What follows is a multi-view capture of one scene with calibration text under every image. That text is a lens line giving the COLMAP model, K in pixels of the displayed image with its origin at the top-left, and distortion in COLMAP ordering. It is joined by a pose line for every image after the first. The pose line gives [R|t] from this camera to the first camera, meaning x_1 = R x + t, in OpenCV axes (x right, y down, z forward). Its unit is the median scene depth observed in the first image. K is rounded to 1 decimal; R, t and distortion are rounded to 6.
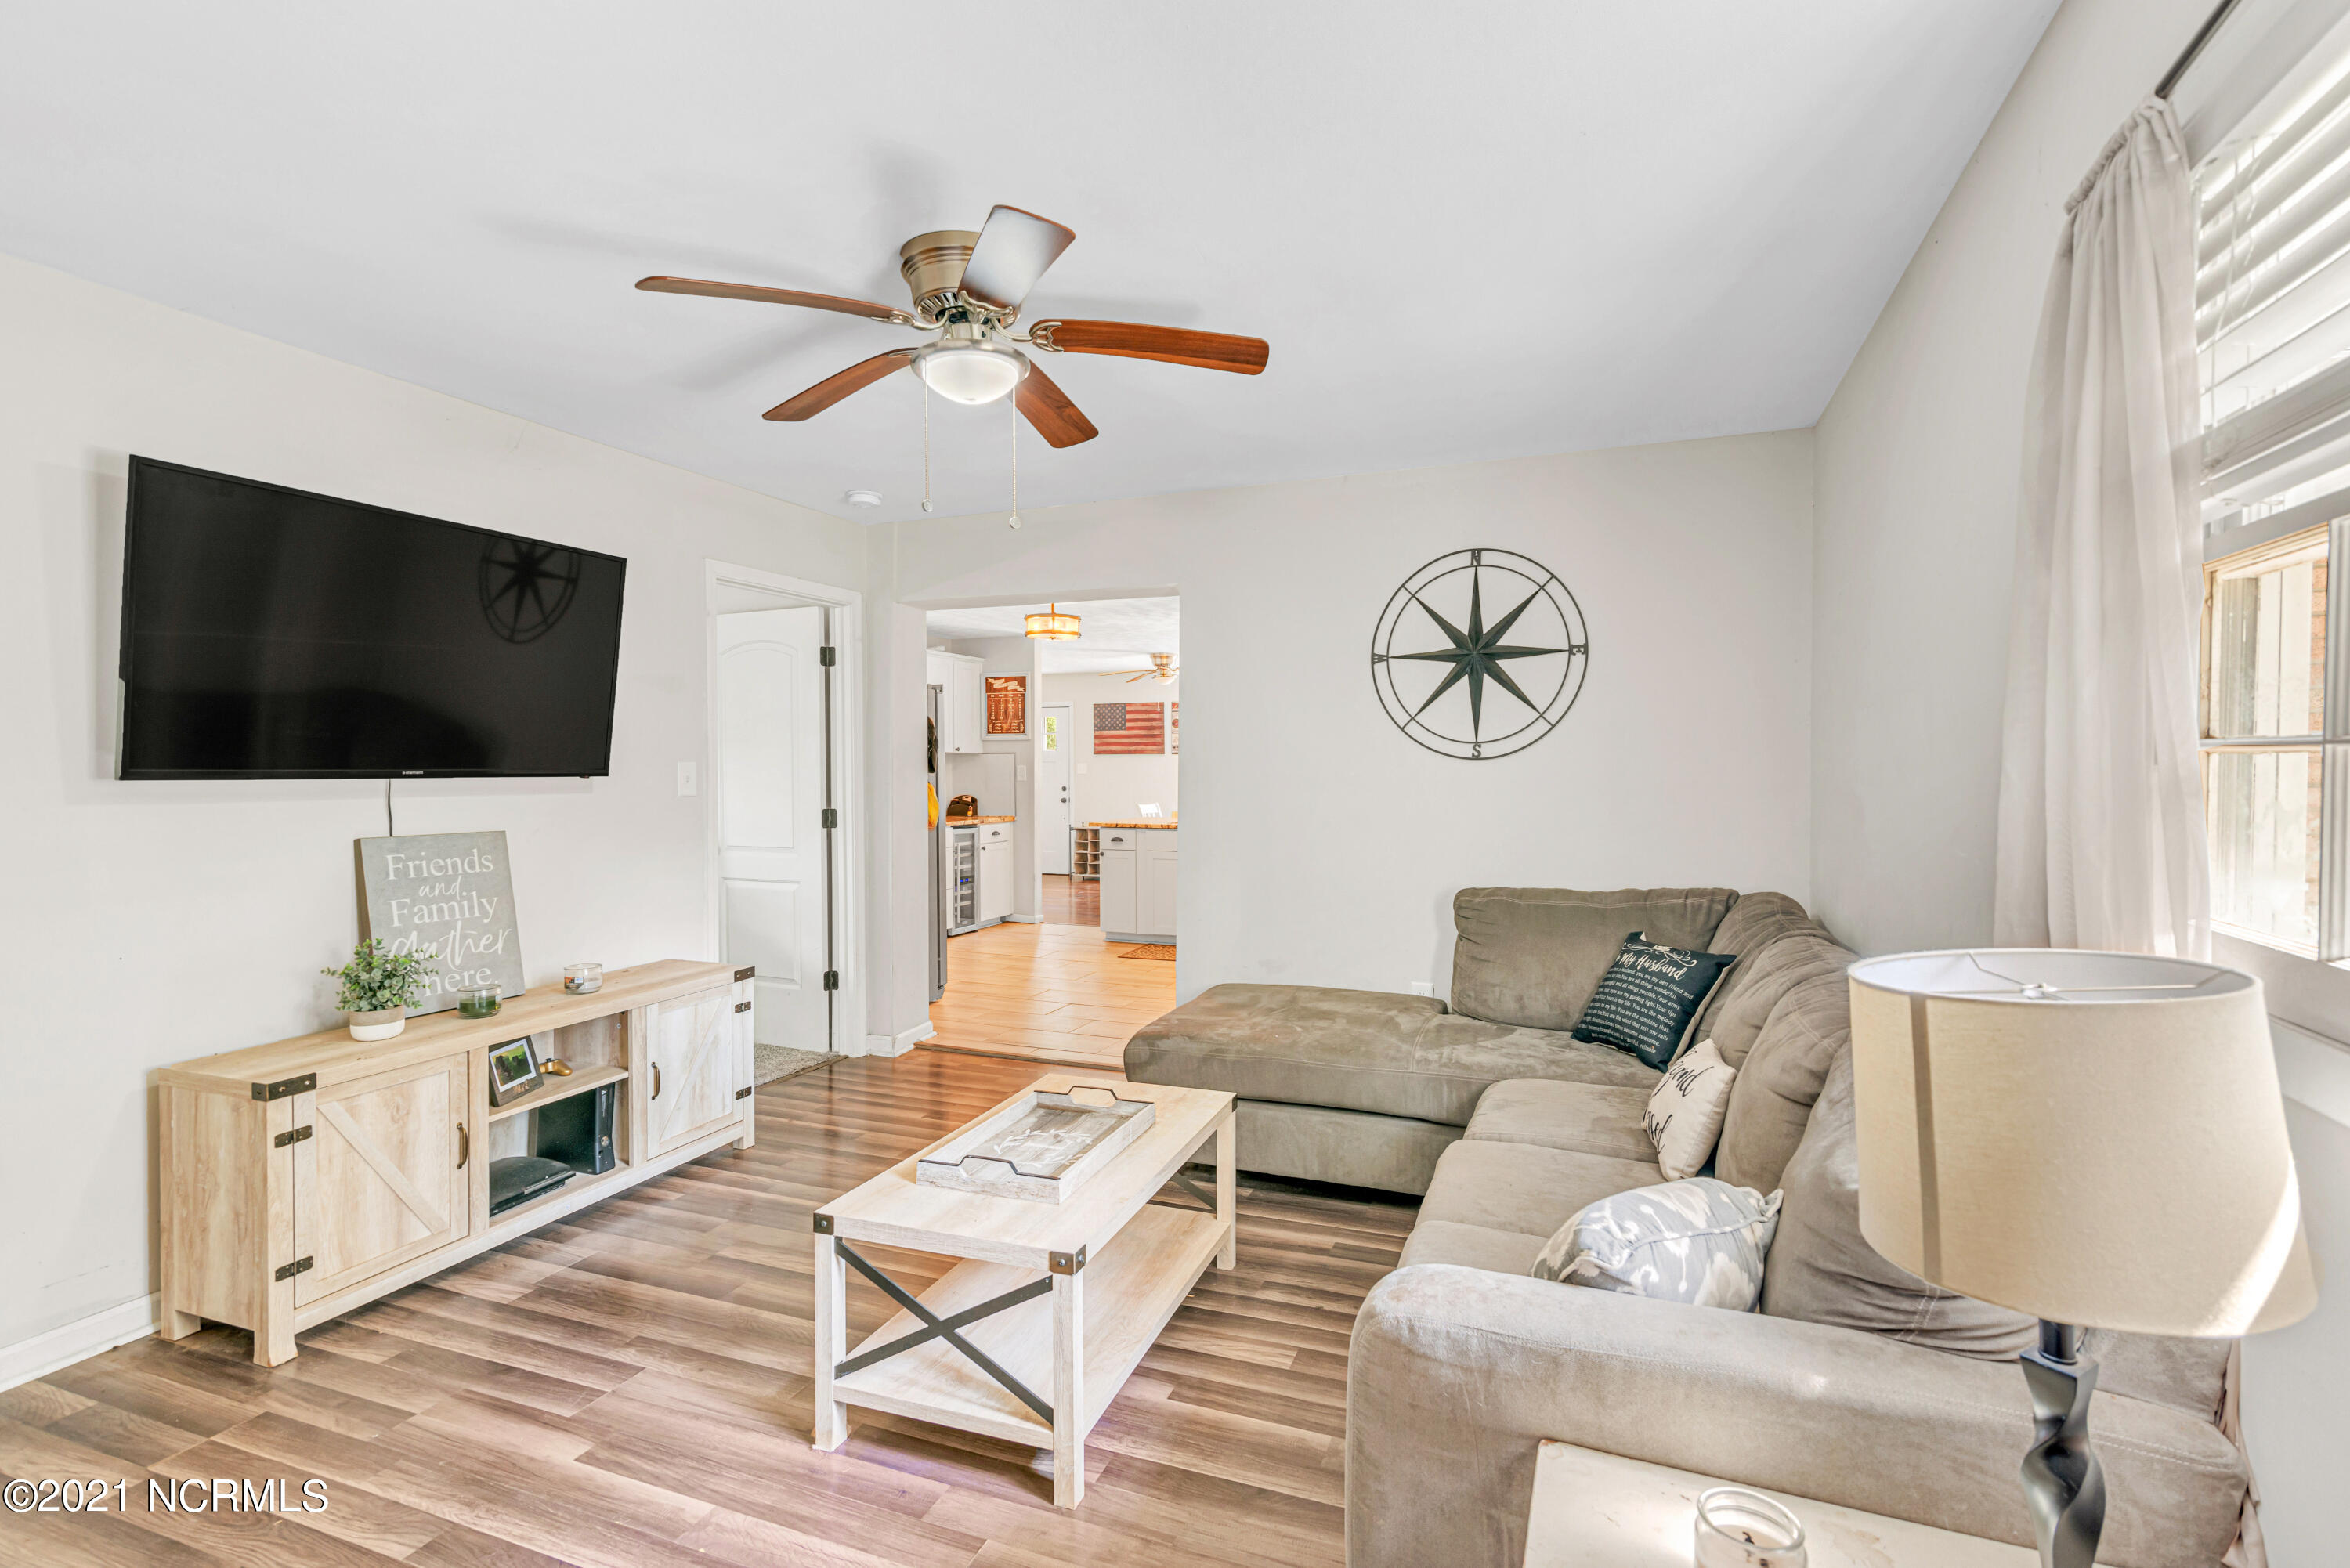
lens RADIAL K [[1064.1, 0, 1170.0], [0, 1064.1, 772.4], [0, 0, 1]] dist [-0.001425, -0.000009]
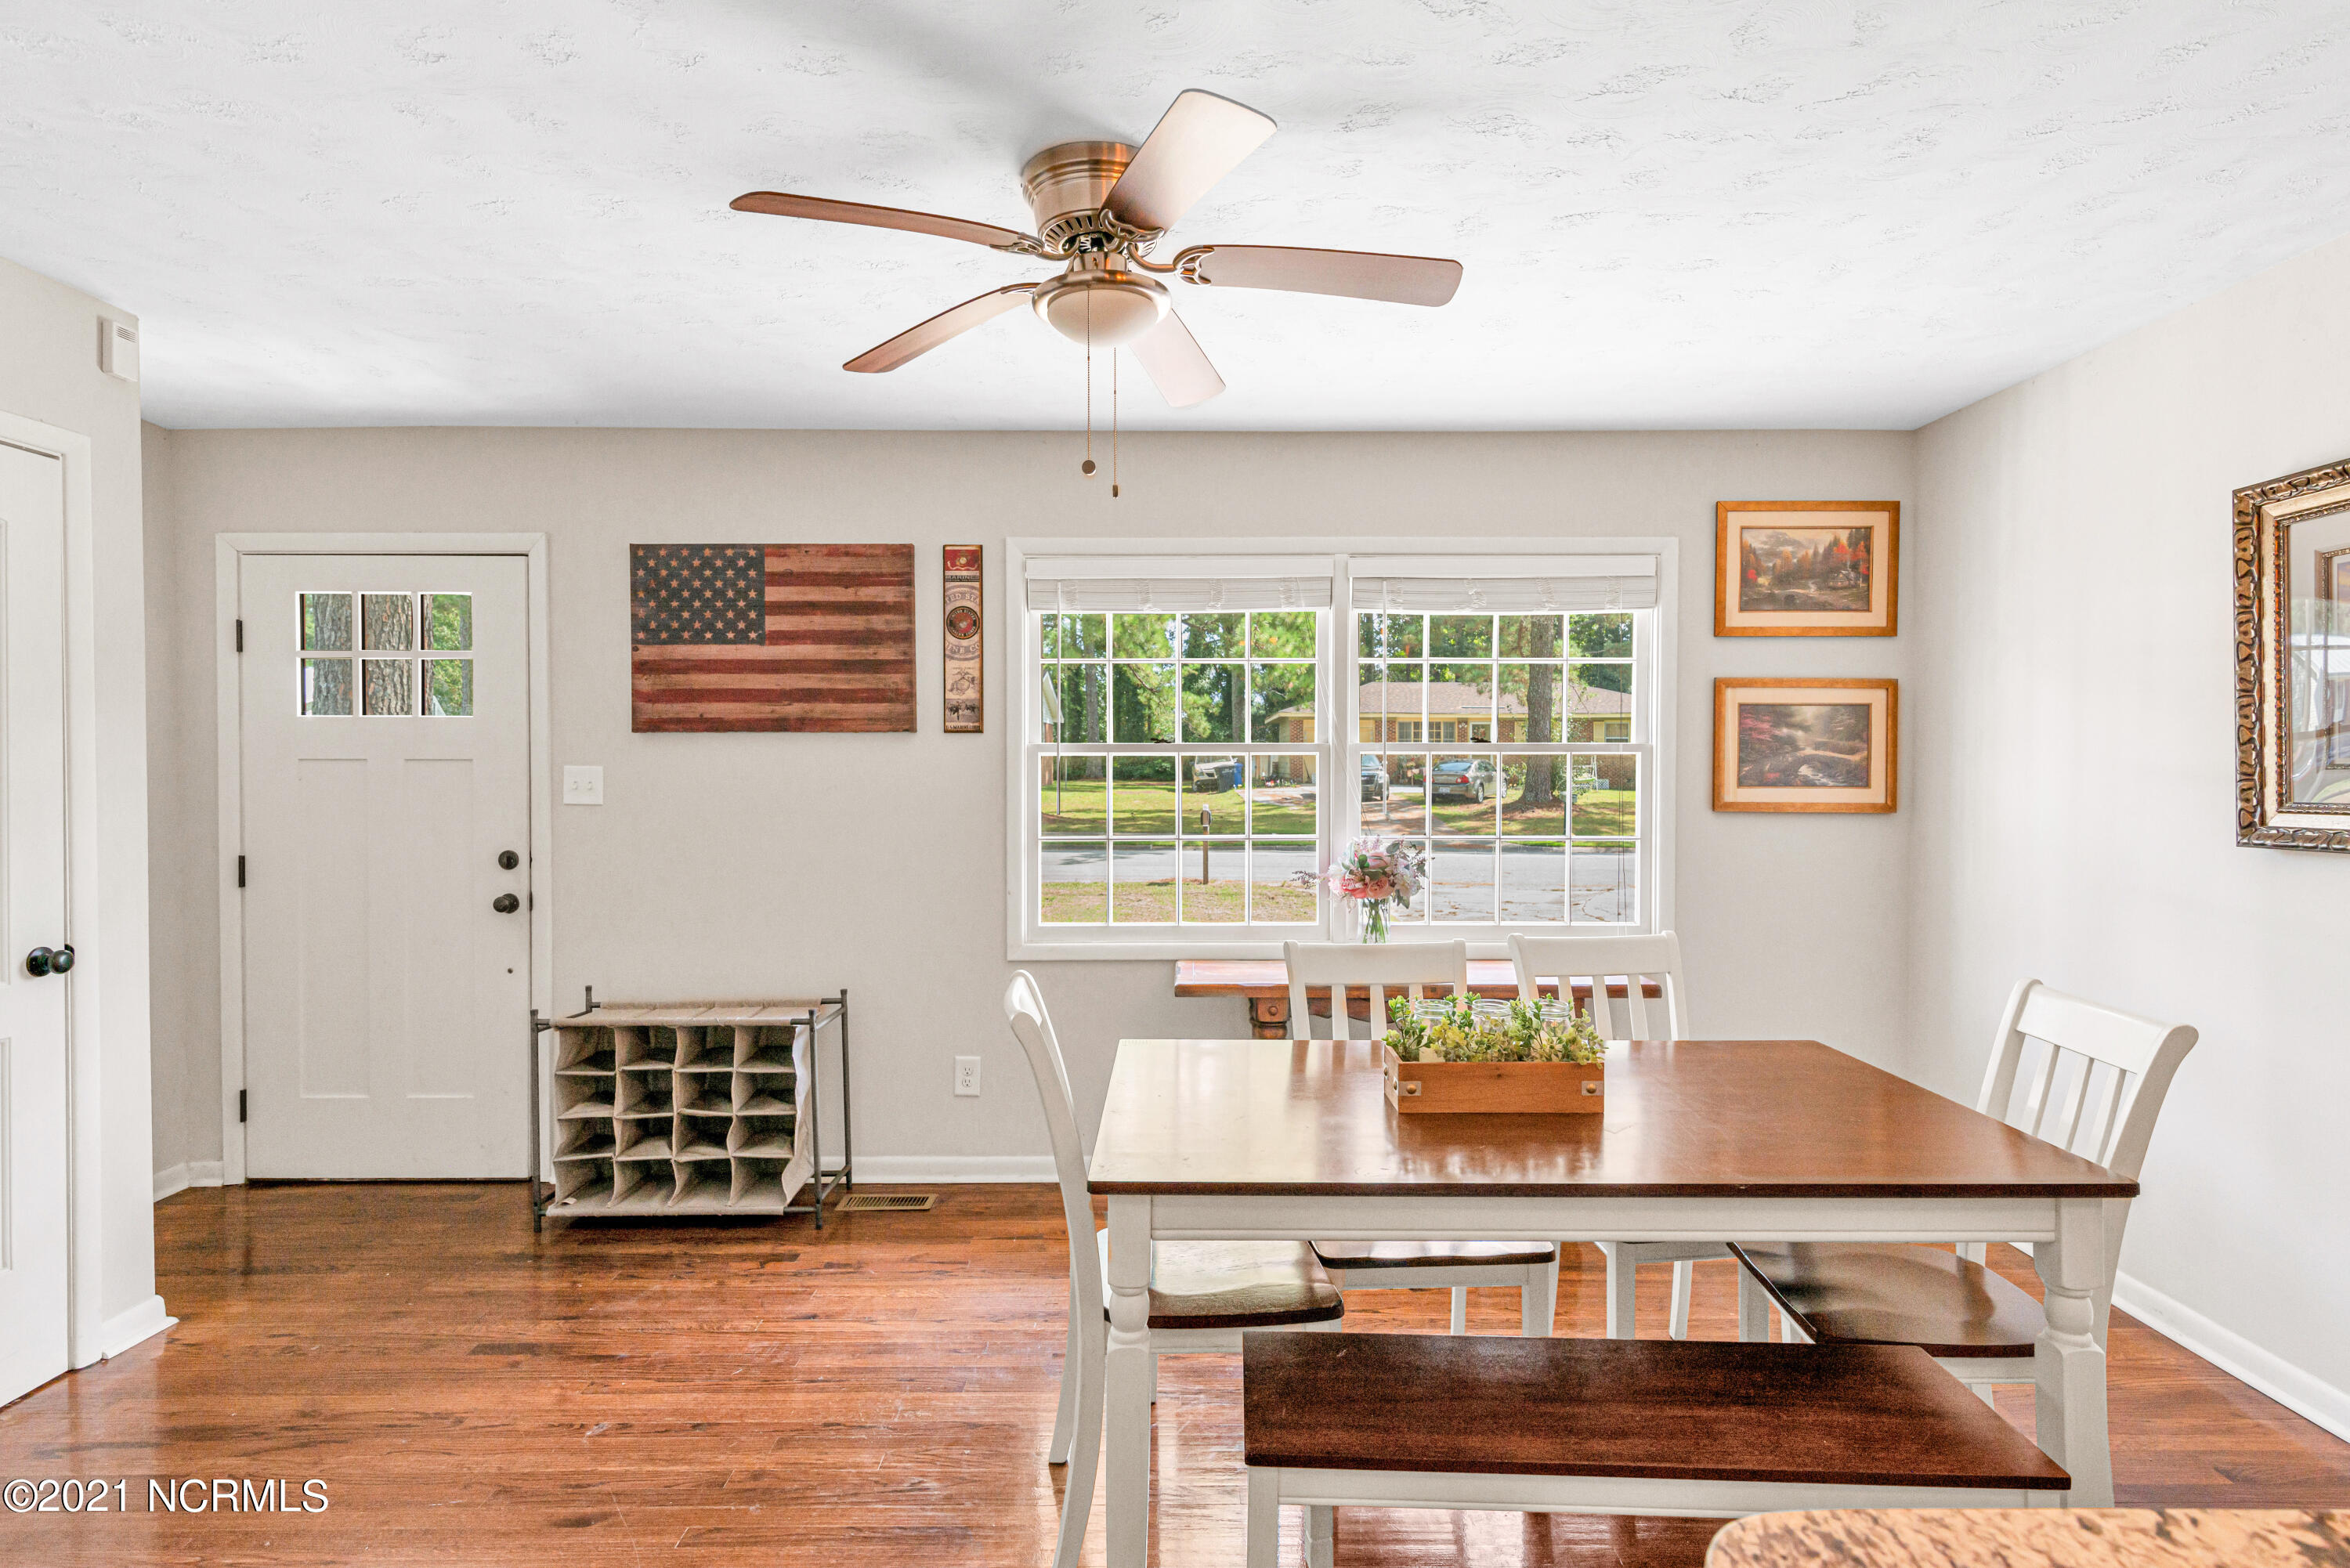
lens RADIAL K [[1187.5, 0, 1175.0], [0, 1187.5, 784.0], [0, 0, 1]] dist [0.003813, -0.000535]
pose [[0.923281, -0.005449, 0.384085, -0.087013], [0.001493, 0.999943, 0.010598, -0.009687], [-0.384121, -0.009211, 0.923237, 0.962254]]
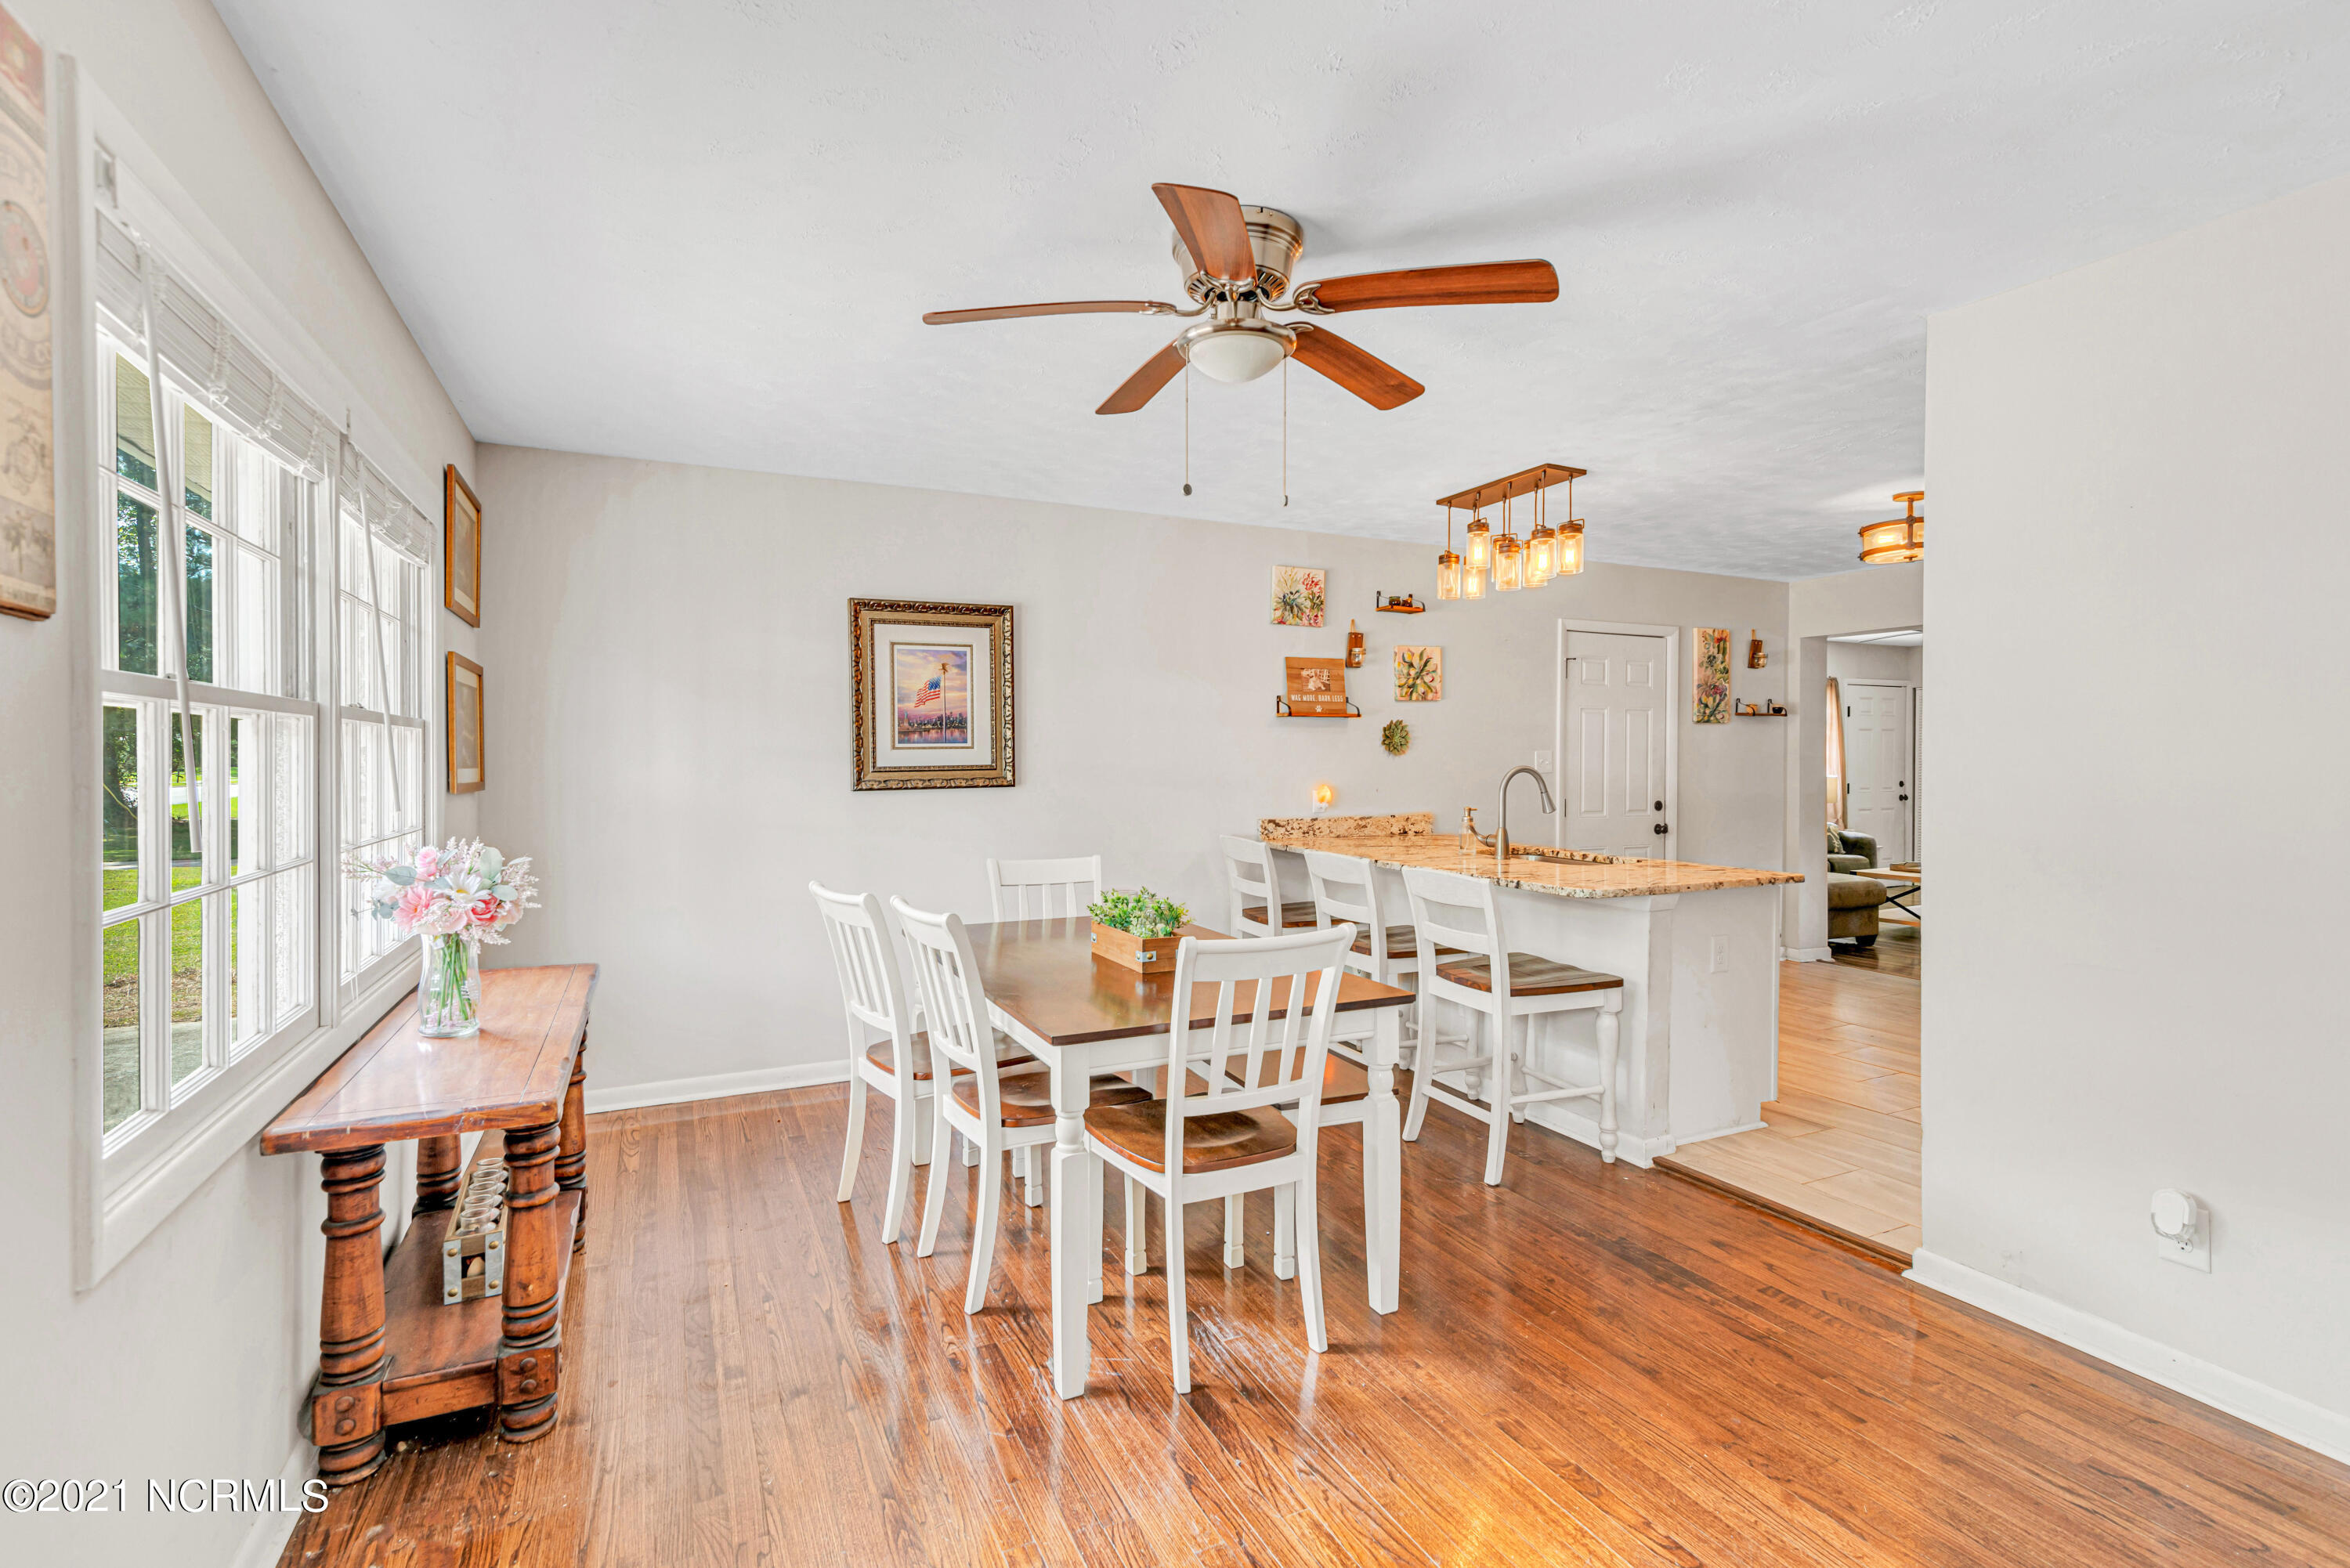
lens RADIAL K [[1064.1, 0, 1170.0], [0, 1064.1, 772.4], [0, 0, 1]] dist [-0.001425, -0.000009]
pose [[-0.734946, -0.008272, 0.678076, -0.167488], [0.005466, 0.999821, 0.018122, -0.007539], [-0.678104, 0.017025, -0.734769, 1.391093]]
